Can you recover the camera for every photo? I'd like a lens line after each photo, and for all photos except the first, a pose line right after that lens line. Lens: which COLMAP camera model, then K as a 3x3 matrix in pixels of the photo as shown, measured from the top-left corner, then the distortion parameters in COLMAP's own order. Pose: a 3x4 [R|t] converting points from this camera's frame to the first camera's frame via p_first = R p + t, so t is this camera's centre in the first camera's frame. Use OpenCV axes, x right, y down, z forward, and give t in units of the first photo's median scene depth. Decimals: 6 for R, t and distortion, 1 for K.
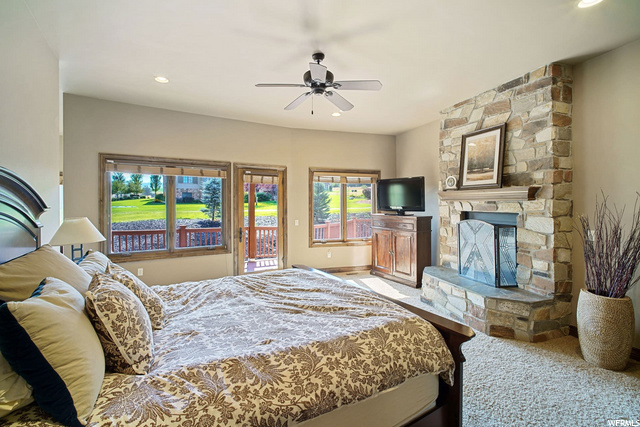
lens RADIAL K [[285.2, 0, 317.2], [0, 285.2, 214.3], [0, 0, 1]] dist [-0.039032, 0.018124]
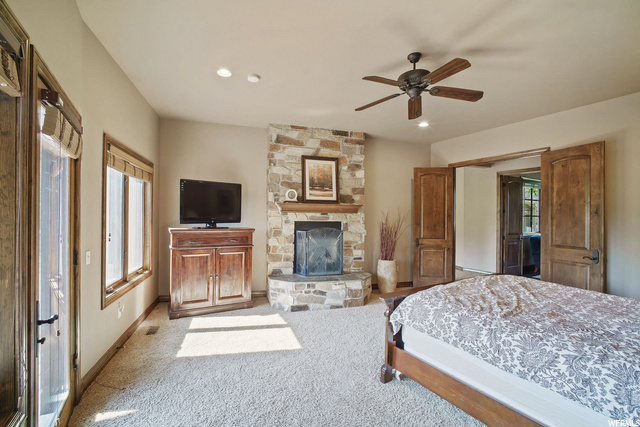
lens RADIAL K [[285.2, 0, 317.2], [0, 285.2, 214.3], [0, 0, 1]] dist [-0.039032, 0.018124]
pose [[0.021362, 0.000132, 0.999772, -0.690225], [0.025792, 0.999667, -0.000683, -0.038877], [-0.999439, 0.025801, 0.021351, 0.968507]]
